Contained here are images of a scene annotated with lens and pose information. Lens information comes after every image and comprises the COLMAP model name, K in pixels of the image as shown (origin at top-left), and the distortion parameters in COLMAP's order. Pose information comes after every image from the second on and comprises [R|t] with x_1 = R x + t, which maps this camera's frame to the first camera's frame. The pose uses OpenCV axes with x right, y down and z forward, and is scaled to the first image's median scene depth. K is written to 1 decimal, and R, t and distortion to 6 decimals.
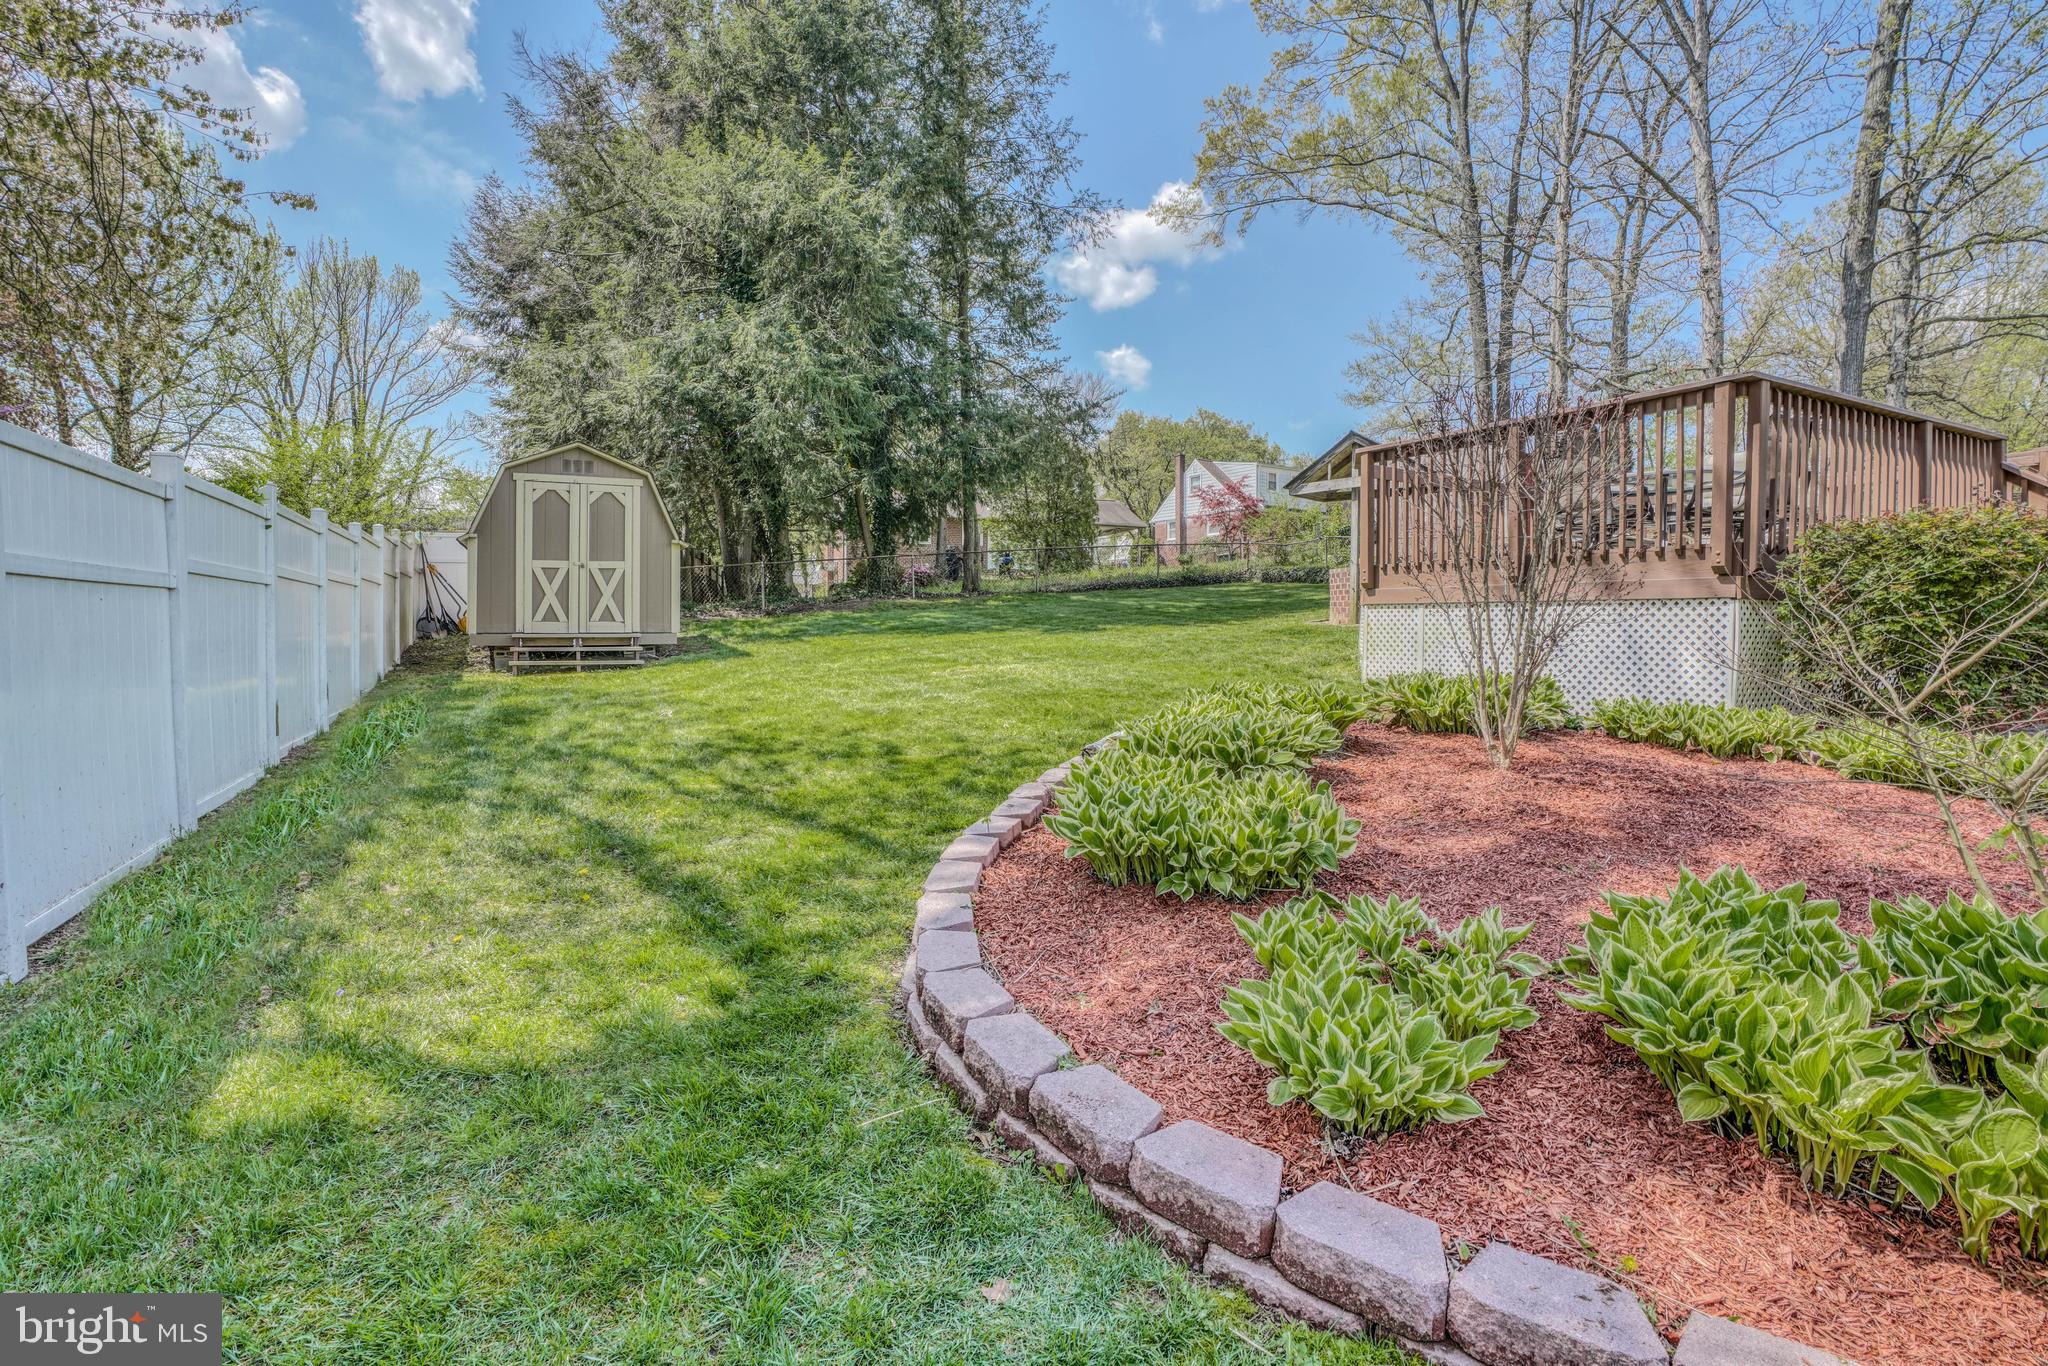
lens RADIAL K [[943.7, 0, 1032.1], [0, 943.7, 679.0], [0, 0, 1]] dist [-0.038402, 0.002455]
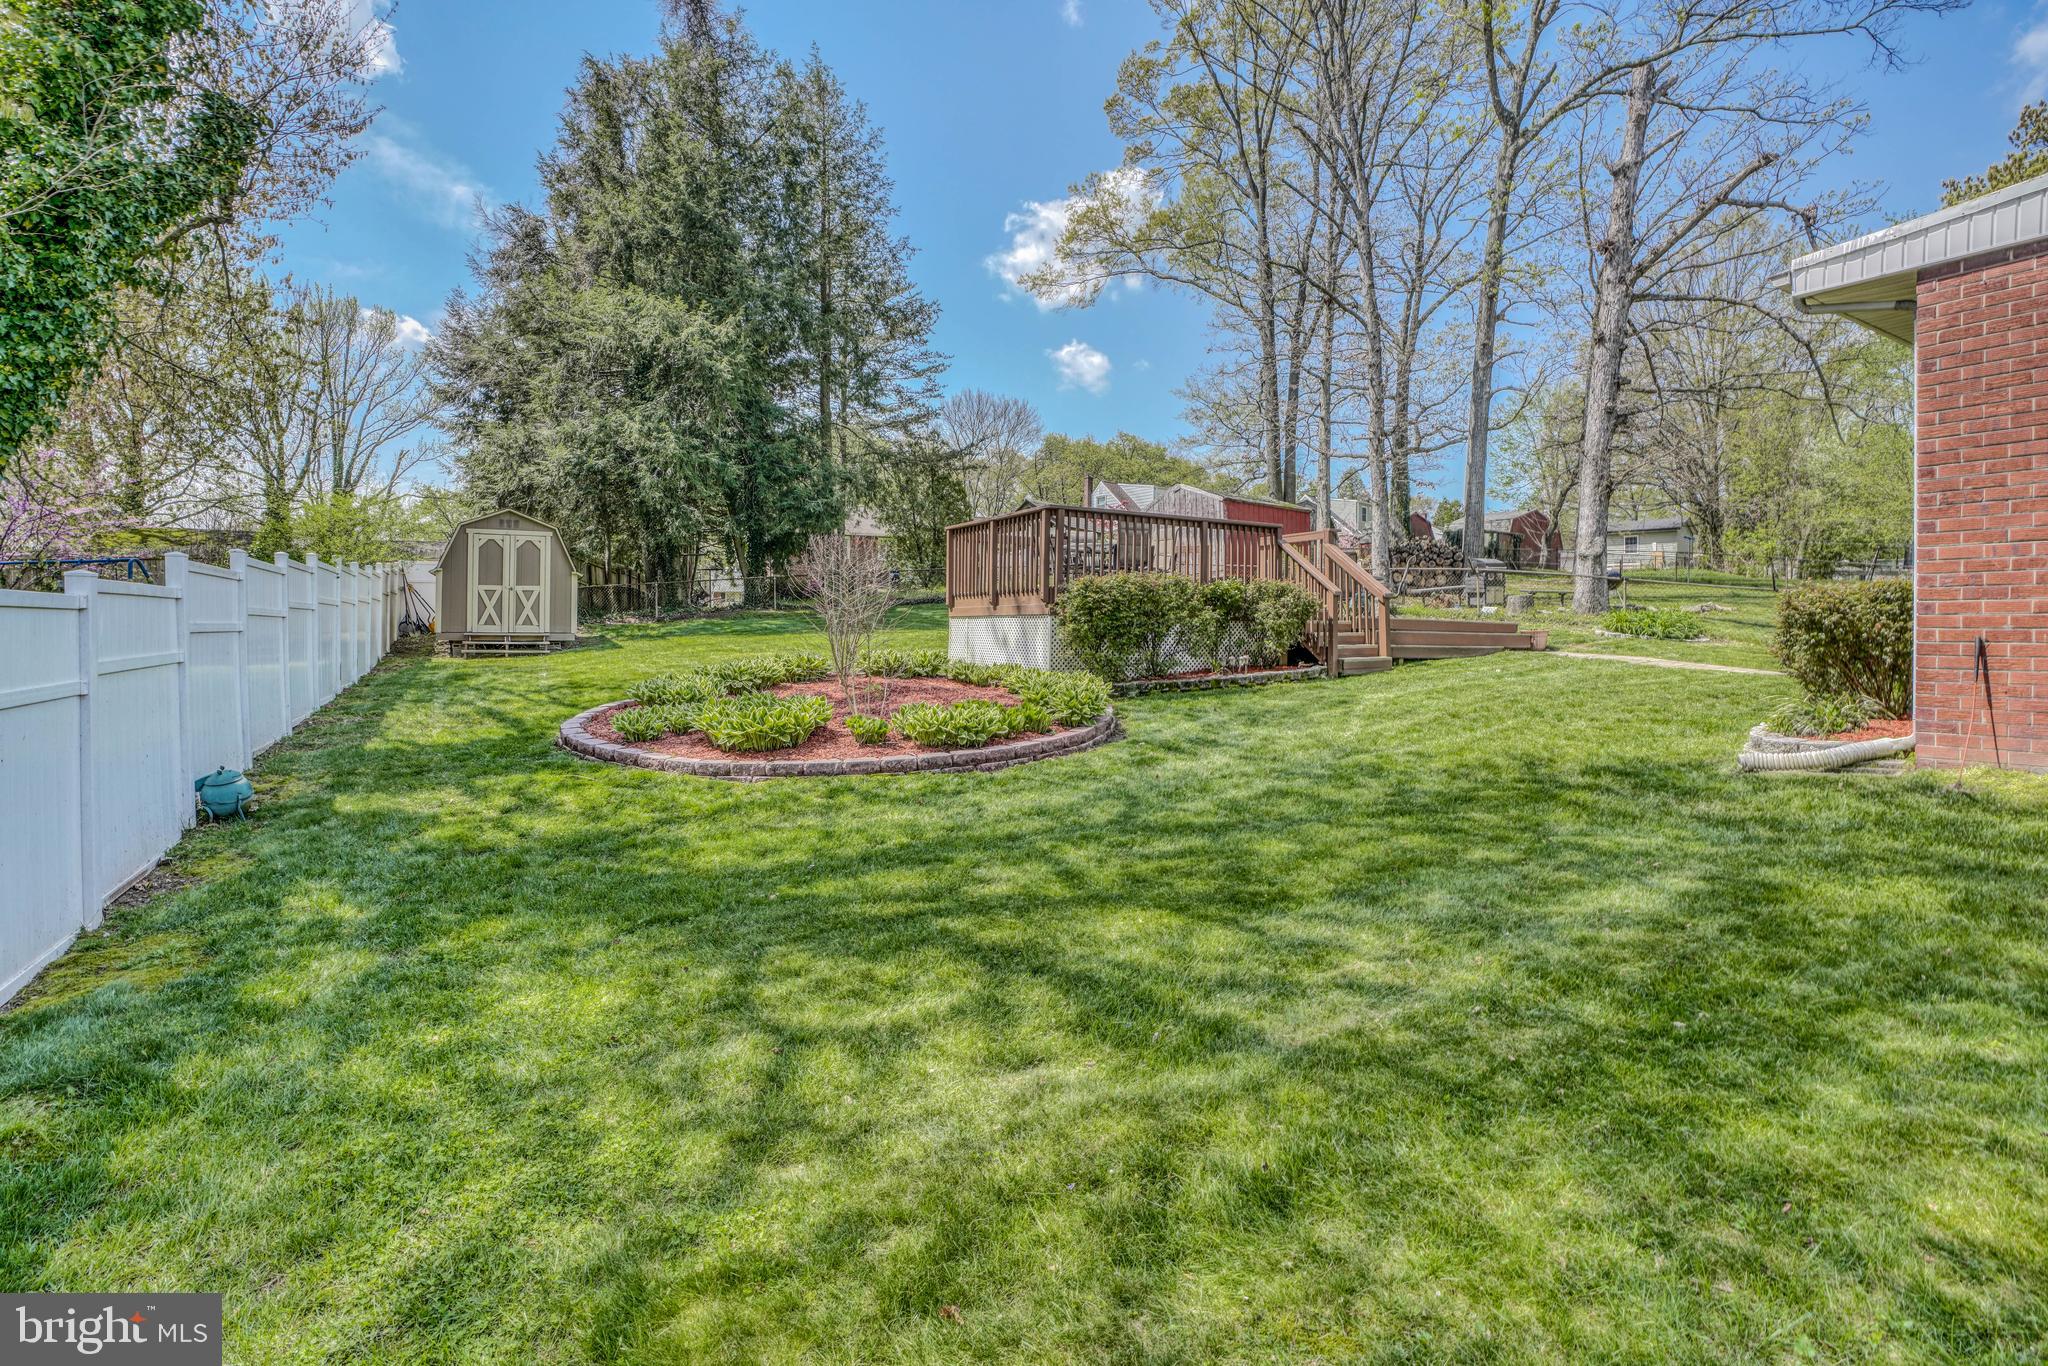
lens RADIAL K [[943.7, 0, 1016.5], [0, 943.7, 669.8], [0, 0, 1]] dist [-0.038402, 0.002455]
pose [[0.999888, 0.004641, 0.014258, 0.267769], [-0.004395, 0.999842, -0.017217, 0.028143], [-0.014336, 0.017152, 0.999750, -0.442374]]
